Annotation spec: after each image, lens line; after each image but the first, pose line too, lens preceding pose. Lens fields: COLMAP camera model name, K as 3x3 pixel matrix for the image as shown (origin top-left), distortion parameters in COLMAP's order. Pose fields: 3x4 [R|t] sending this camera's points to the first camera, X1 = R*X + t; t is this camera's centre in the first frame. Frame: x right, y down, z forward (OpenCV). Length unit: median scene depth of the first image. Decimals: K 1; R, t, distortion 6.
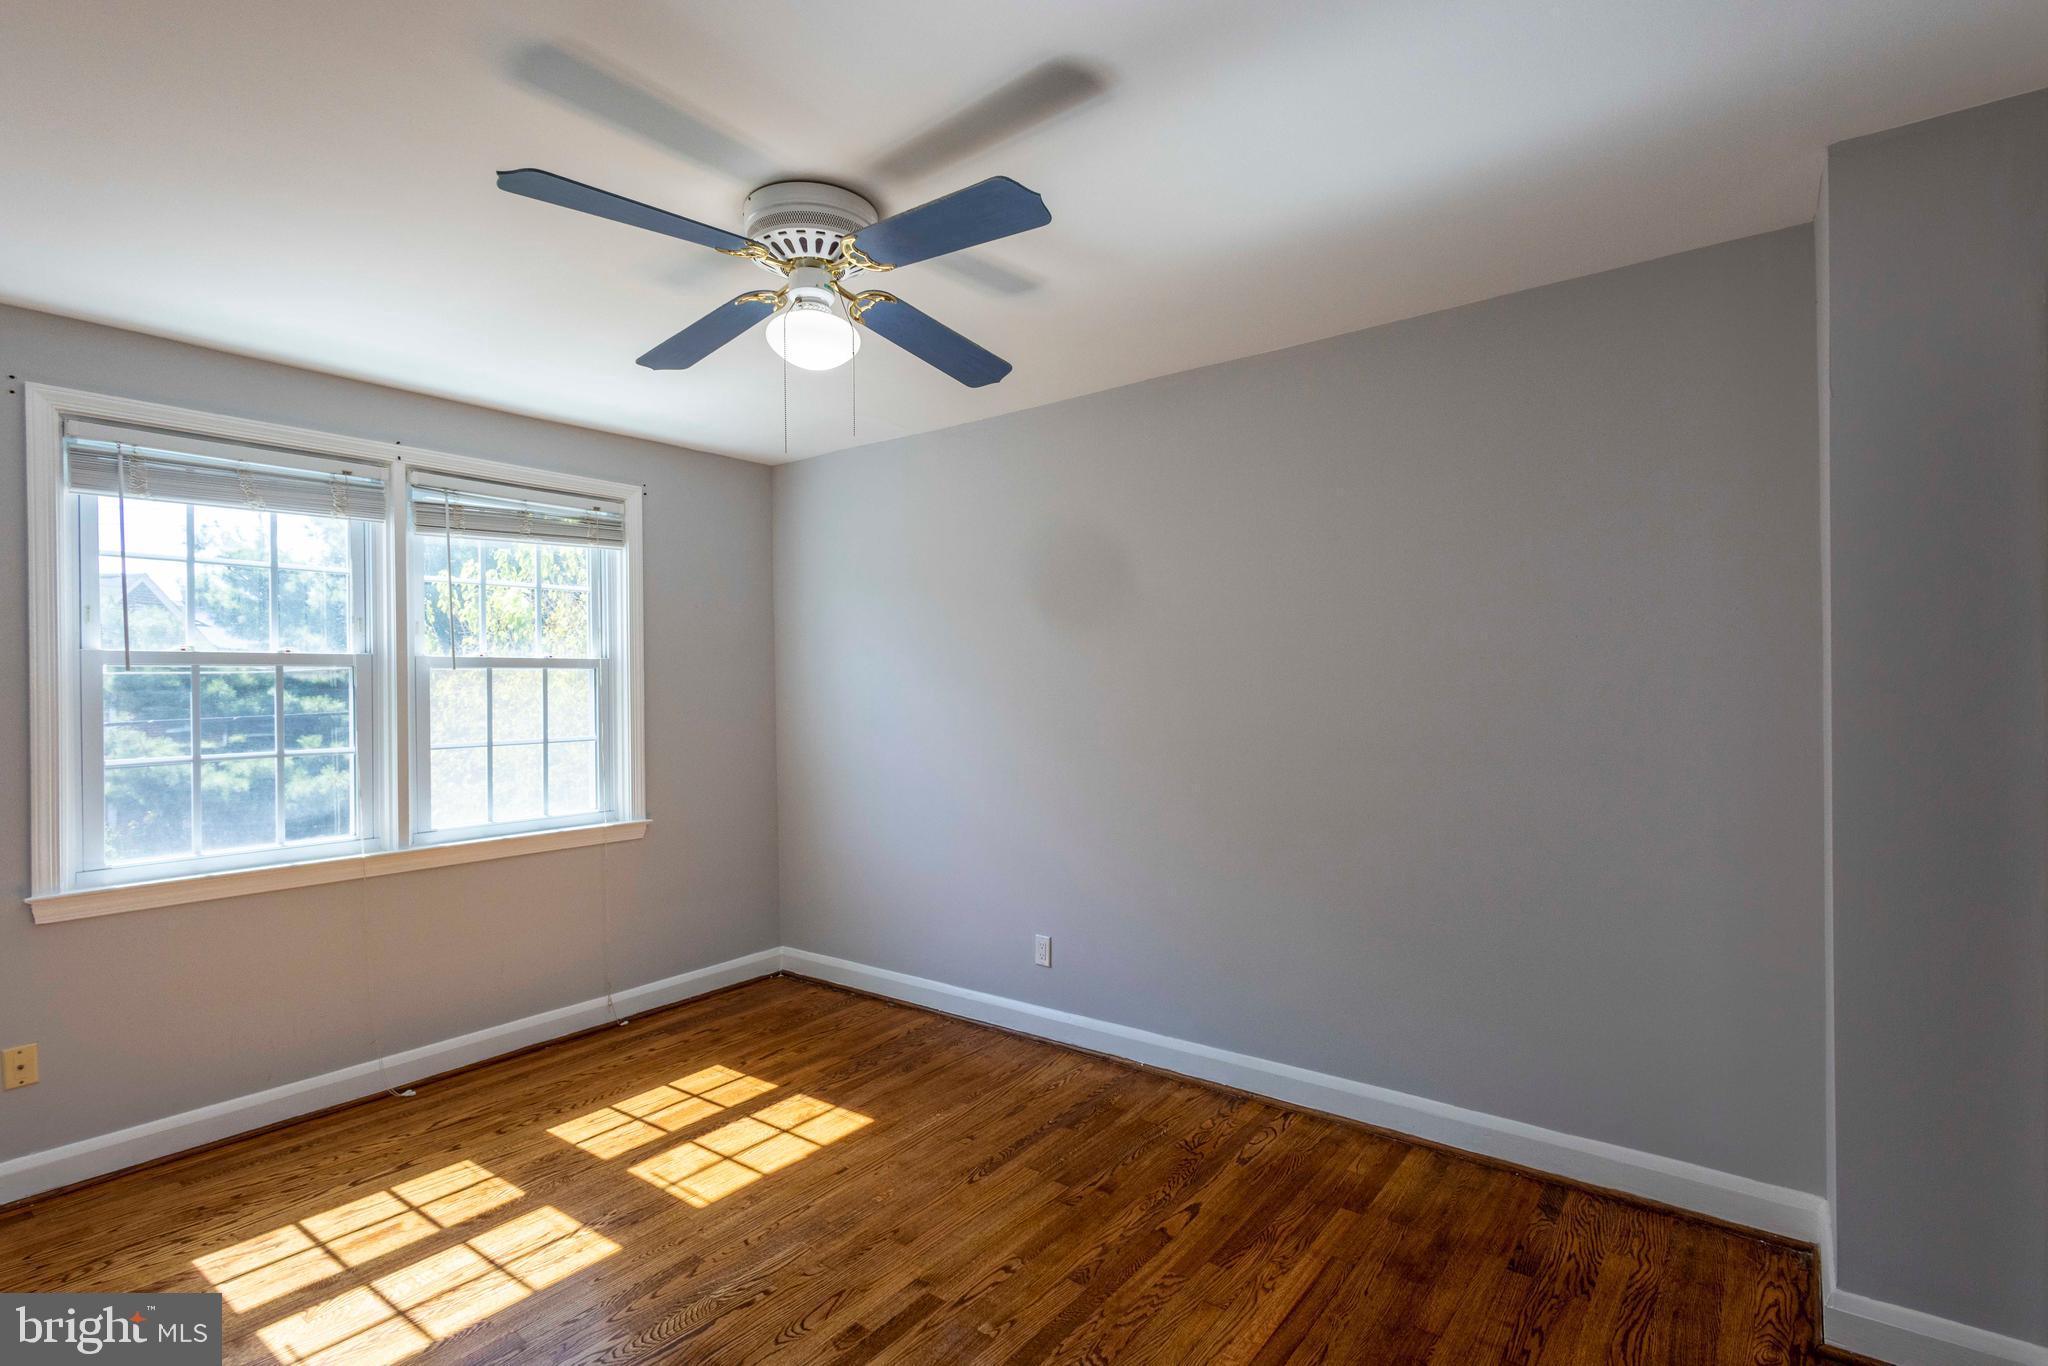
lens RADIAL K [[971.6, 0, 1030.1], [0, 971.6, 689.4], [0, 0, 1]] dist [0.001776, -0.000187]
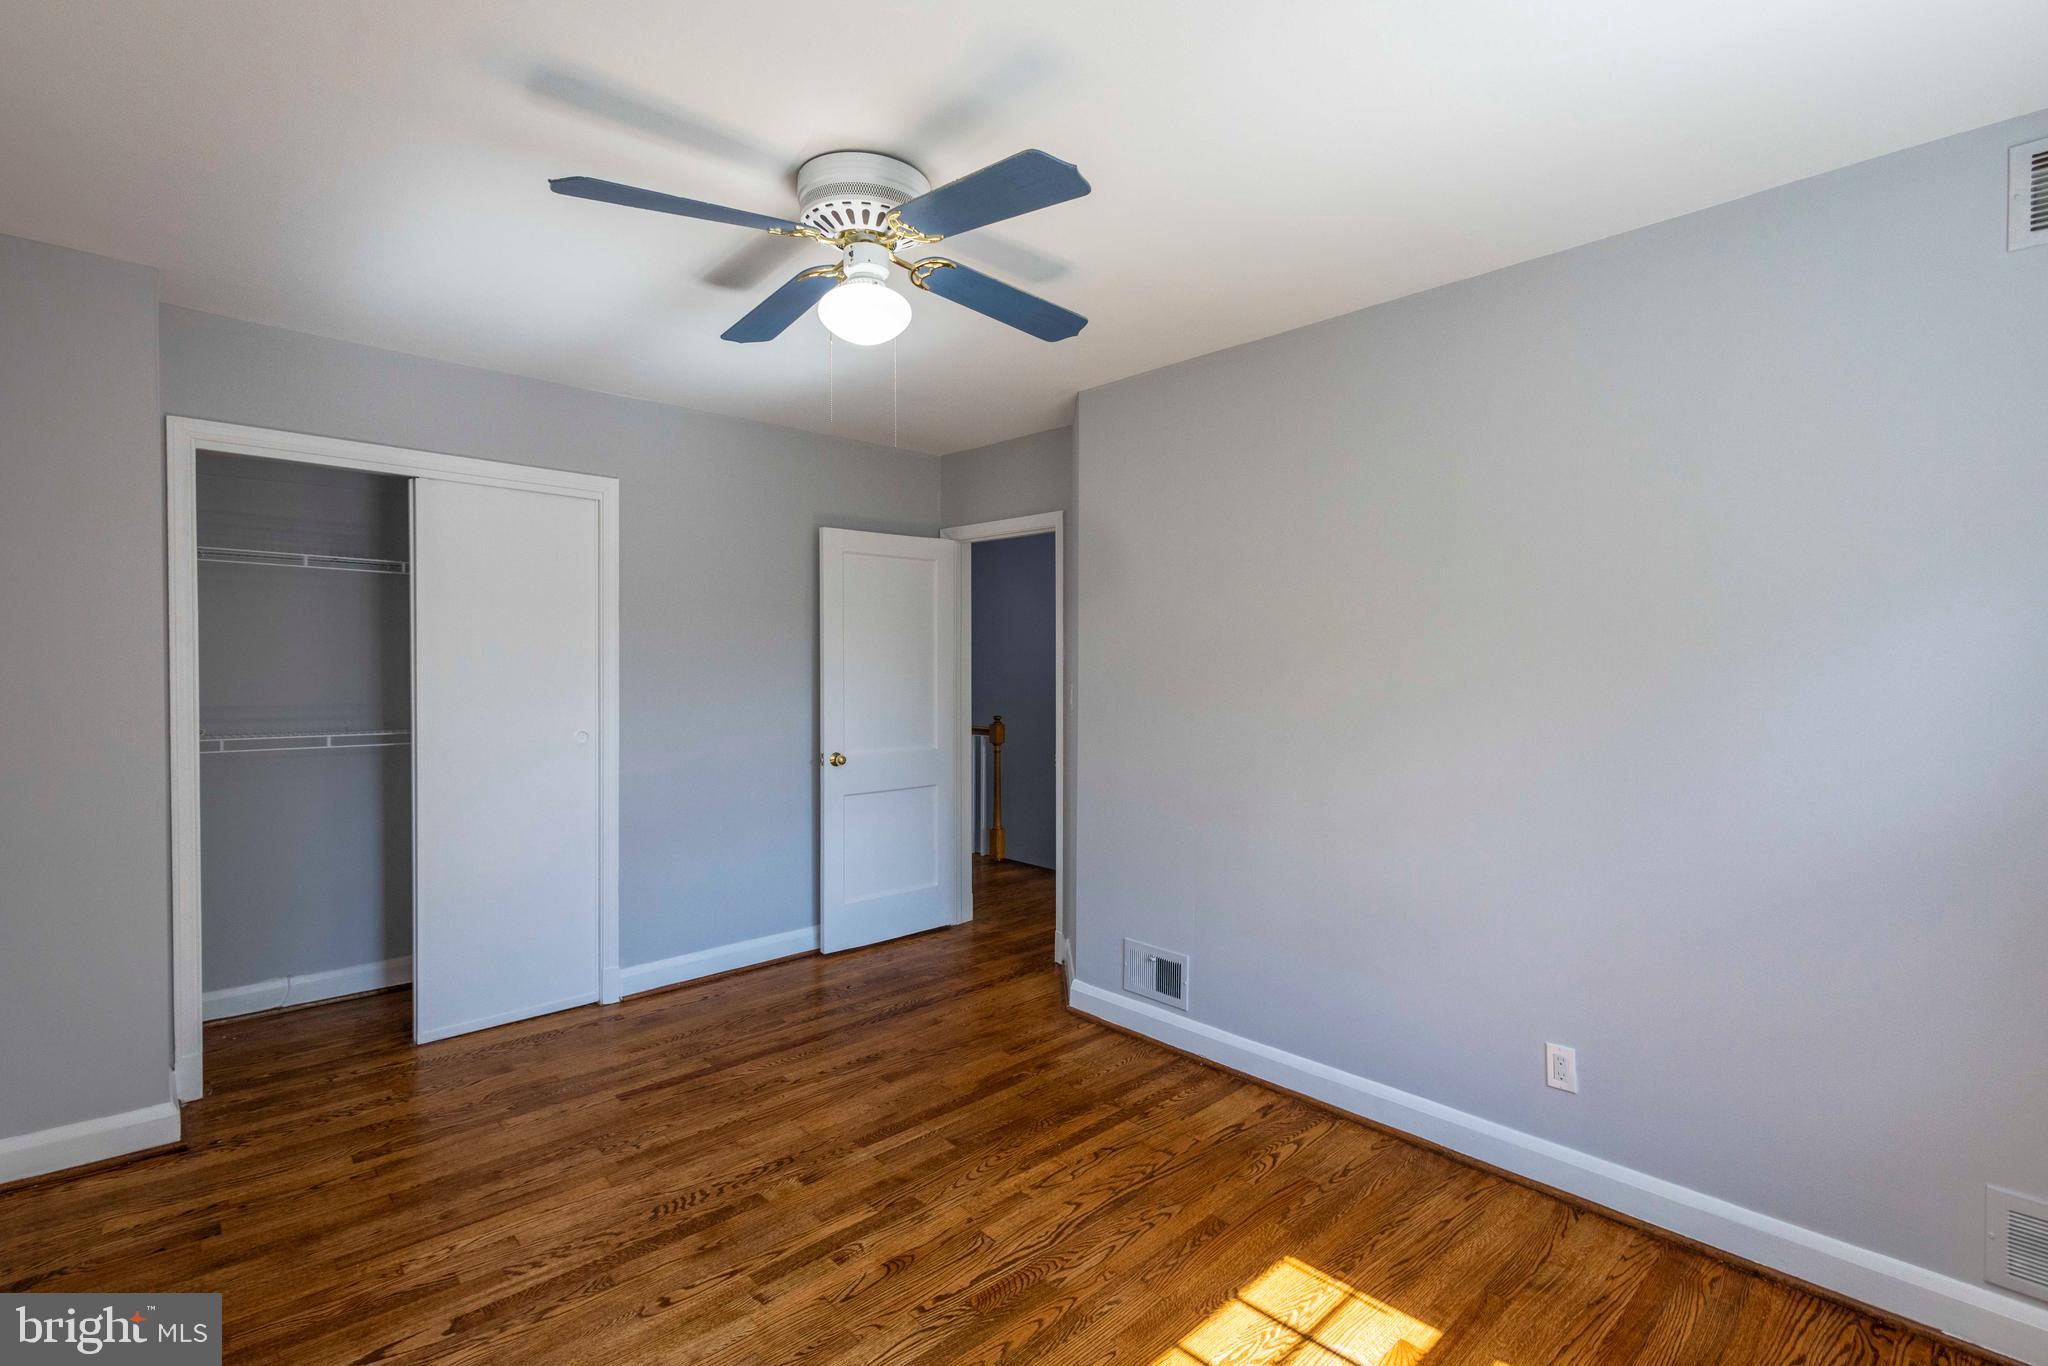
lens RADIAL K [[922.5, 0, 1026.6], [0, 922.5, 677.3], [0, 0, 1]] dist [-0.000745, -0.000932]
pose [[-0.988263, 0.003897, 0.152709, -0.360354], [0.008267, 0.999574, 0.027990, -0.008247], [-0.152535, 0.028923, -0.987875, 1.305320]]
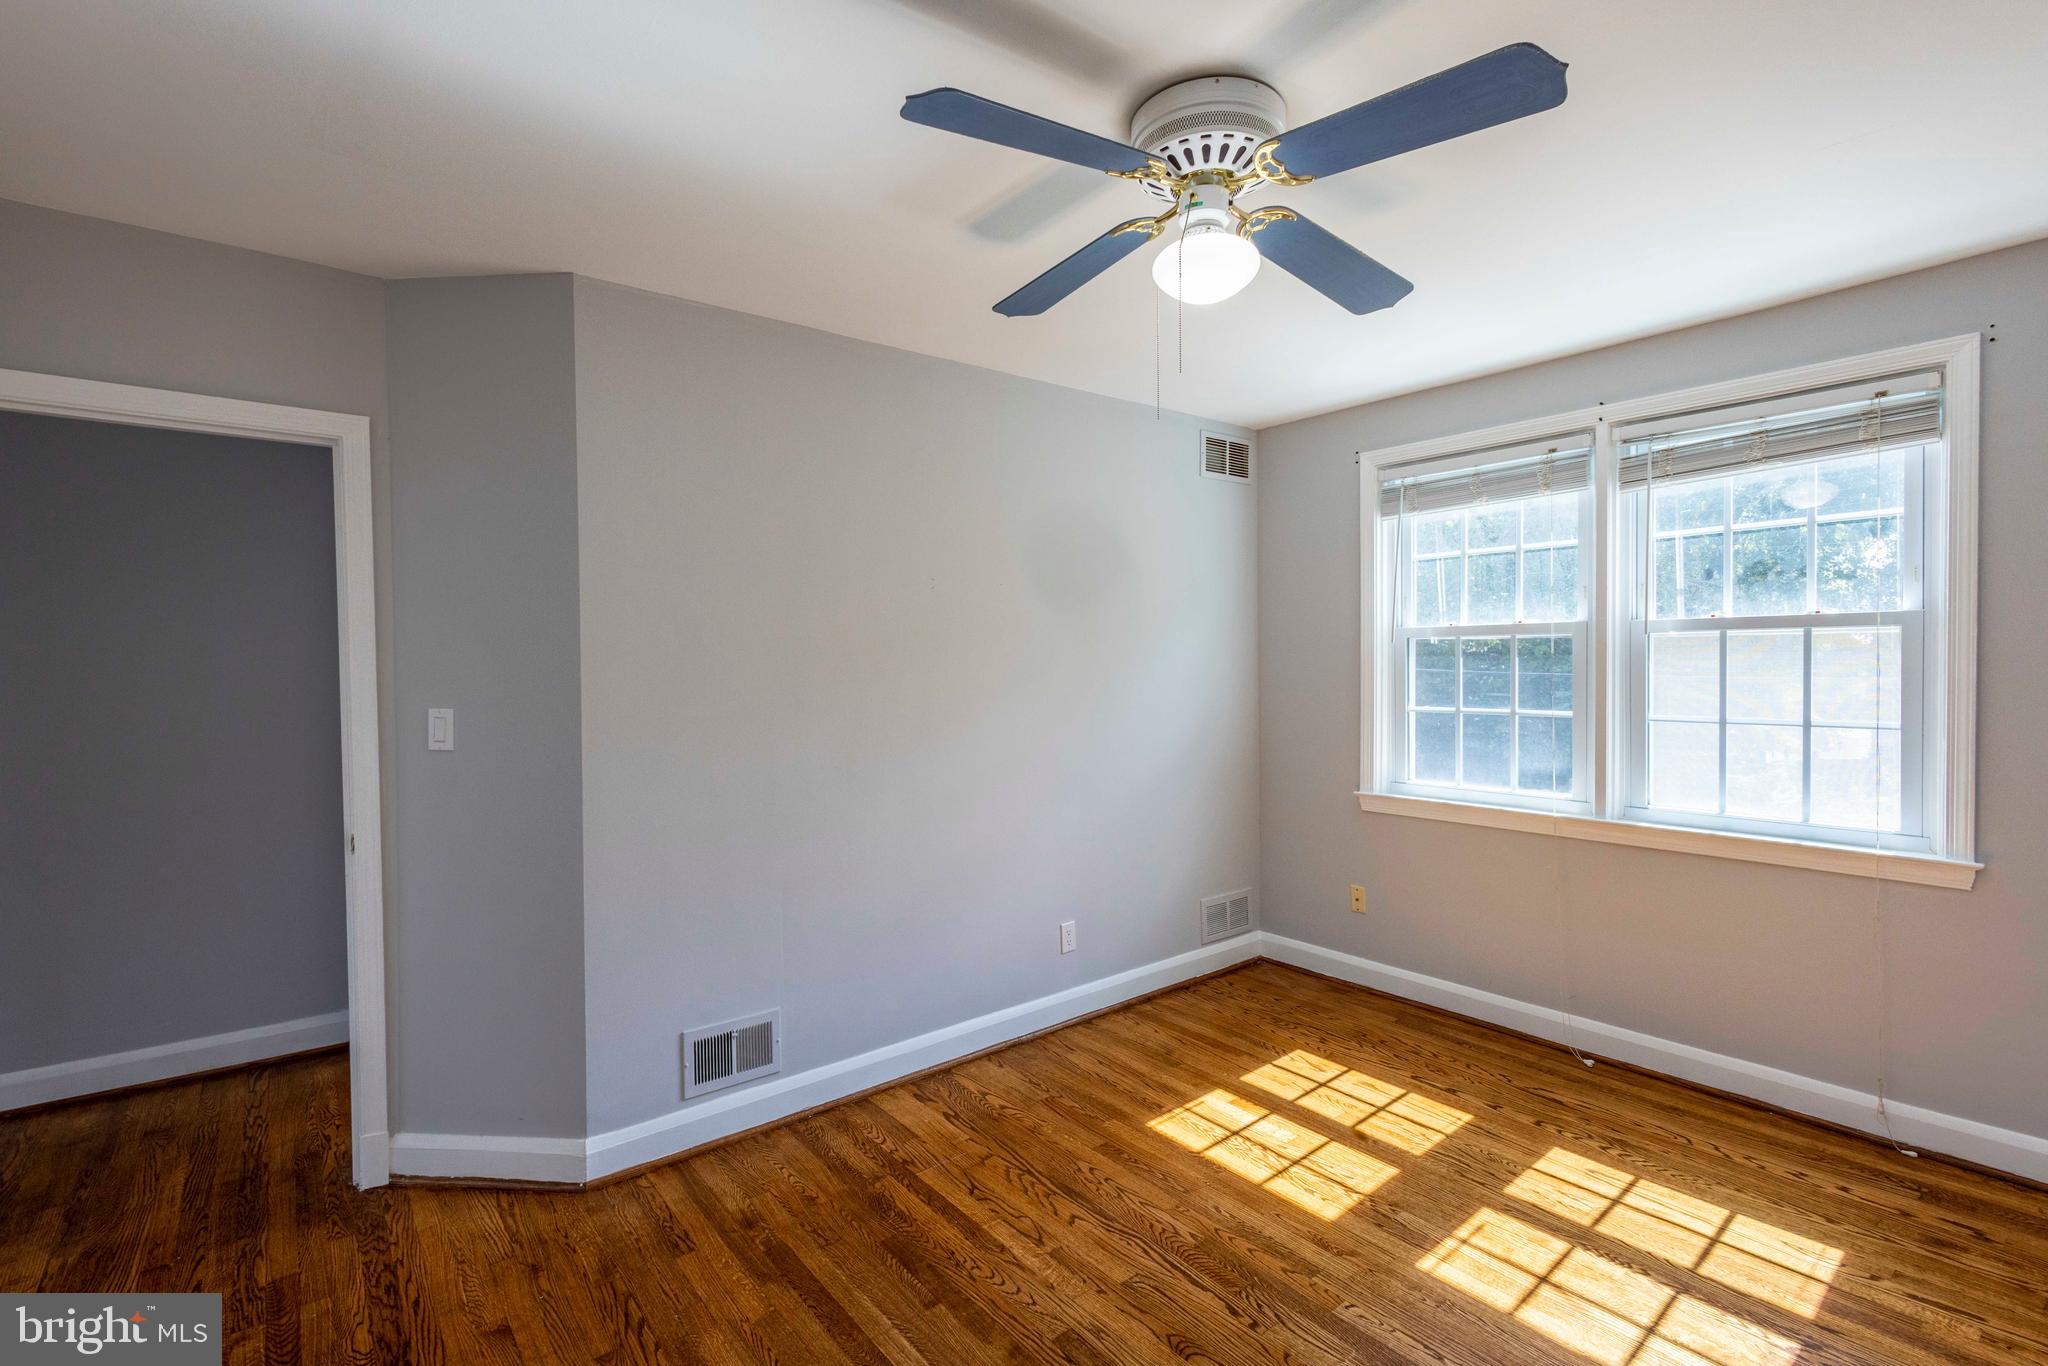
lens RADIAL K [[922.5, 0, 1026.6], [0, 922.5, 677.3], [0, 0, 1]] dist [-0.000745, -0.000932]
pose [[-0.240963, 0.028733, -0.970109, 0.425793], [0.006801, 0.999587, 0.027916, -0.008963], [0.970511, 0.000129, -0.241058, 0.709357]]
